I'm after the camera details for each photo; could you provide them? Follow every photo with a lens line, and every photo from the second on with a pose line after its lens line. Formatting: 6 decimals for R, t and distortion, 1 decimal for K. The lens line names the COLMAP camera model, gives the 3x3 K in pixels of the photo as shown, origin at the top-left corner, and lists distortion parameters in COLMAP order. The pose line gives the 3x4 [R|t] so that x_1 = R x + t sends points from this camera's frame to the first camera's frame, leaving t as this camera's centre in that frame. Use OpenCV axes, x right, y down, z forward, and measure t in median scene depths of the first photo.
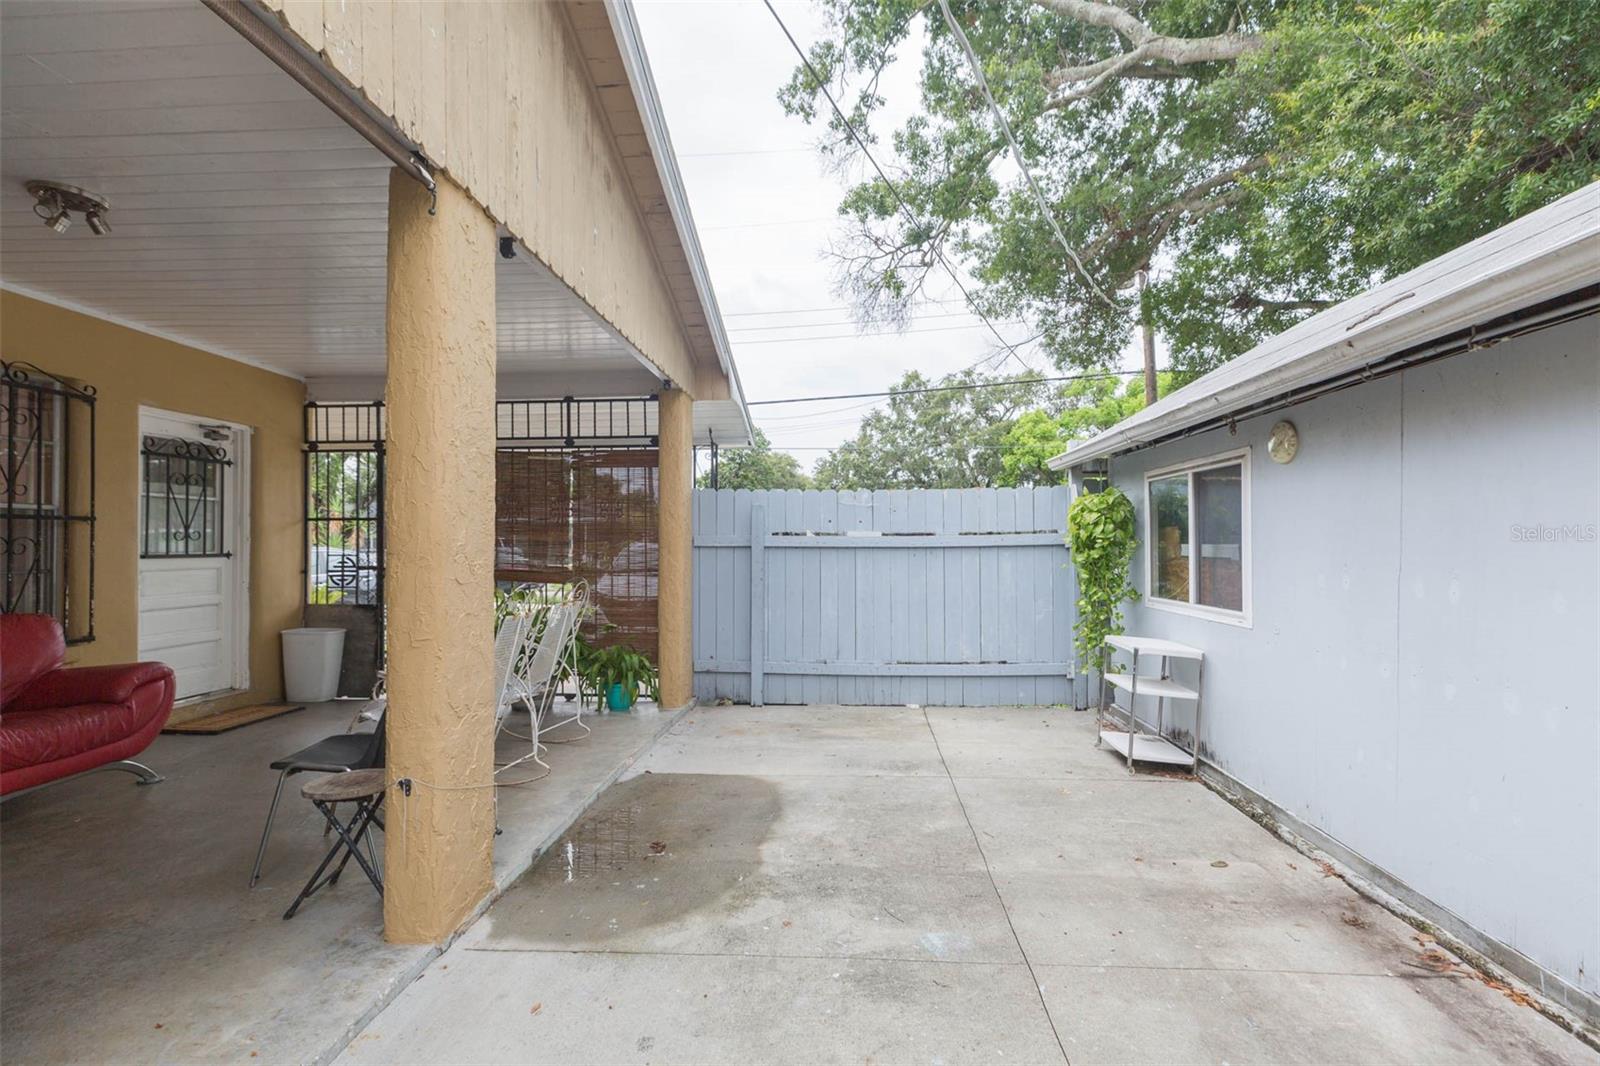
lens RADIAL K [[717.8, 0, 803.7], [0, 717.8, 532.5], [0, 0, 1]] dist [0.001804, -0.000645]
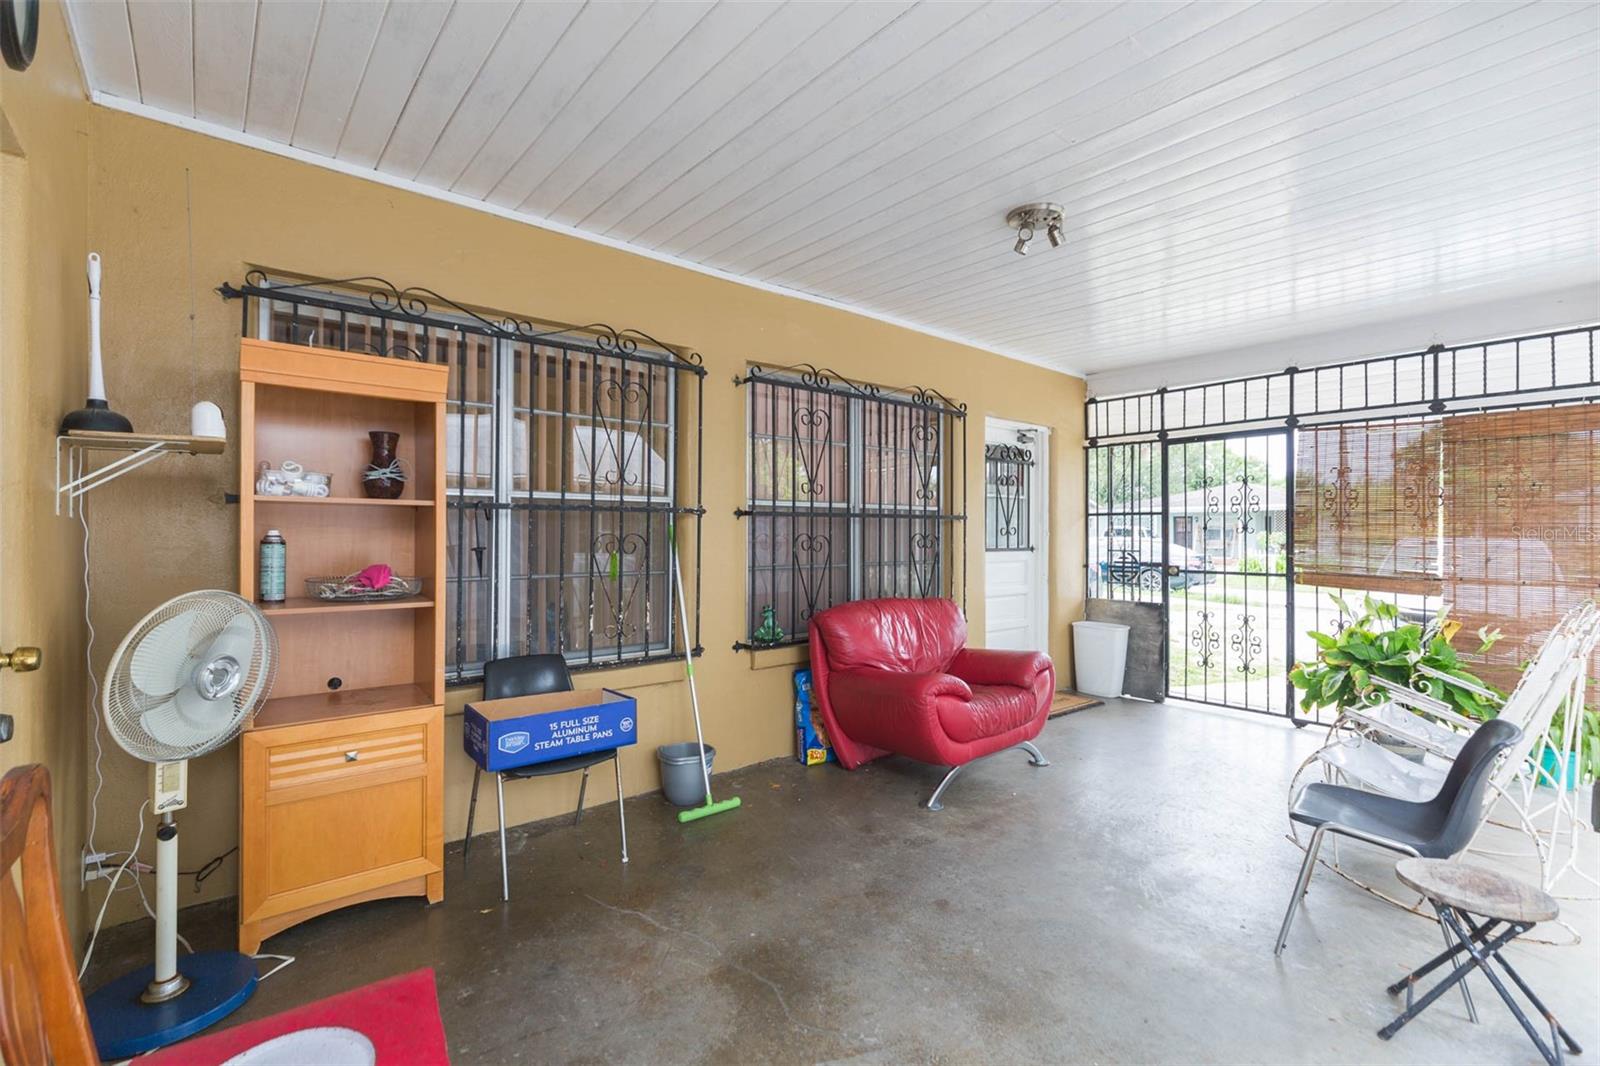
lens RADIAL K [[717.0, 0, 807.9], [0, 717.0, 532.9], [0, 0, 1]] dist [0.002732, 0.000279]
pose [[0.695591, 0.005600, -0.718416, -0.391096], [0.005711, 0.999895, 0.013324, -0.013448], [0.718415, -0.013371, 0.695486, 0.012354]]
